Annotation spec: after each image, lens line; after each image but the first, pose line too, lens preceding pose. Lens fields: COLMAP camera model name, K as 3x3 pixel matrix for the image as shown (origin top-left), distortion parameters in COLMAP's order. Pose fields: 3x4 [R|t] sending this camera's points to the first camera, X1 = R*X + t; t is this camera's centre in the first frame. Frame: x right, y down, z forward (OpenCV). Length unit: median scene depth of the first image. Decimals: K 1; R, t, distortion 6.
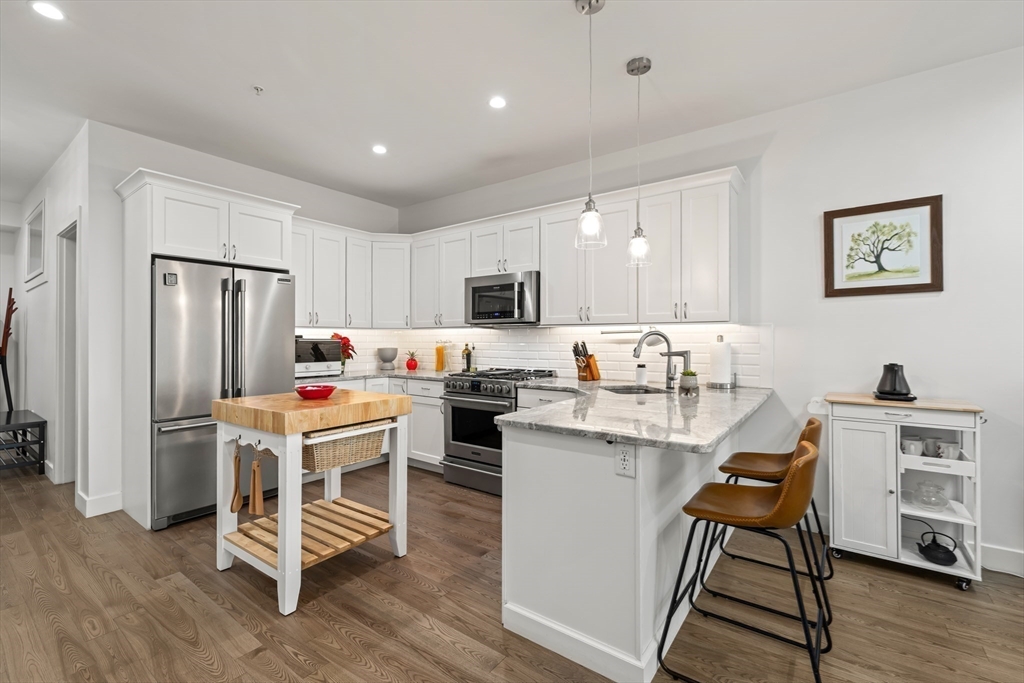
lens RADIAL K [[442.3, 0, 510.6], [0, 442.3, 336.0], [0, 0, 1]] dist [-0.003999, 0.001257]
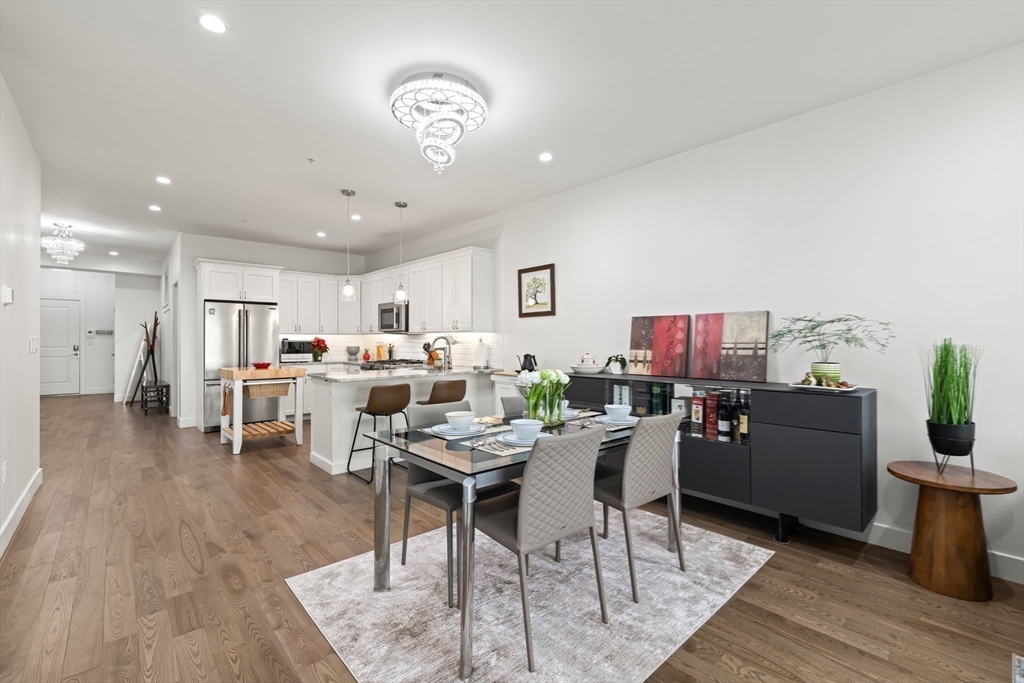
lens RADIAL K [[442.3, 0, 514.6], [0, 442.3, 338.5], [0, 0, 1]] dist [-0.003999, 0.001257]
pose [[0.980634, 0.000478, -0.195847, 0.801189], [-0.000310, 1.000000, 0.000890, -0.003283], [0.195847, -0.000812, 0.980634, -0.585163]]
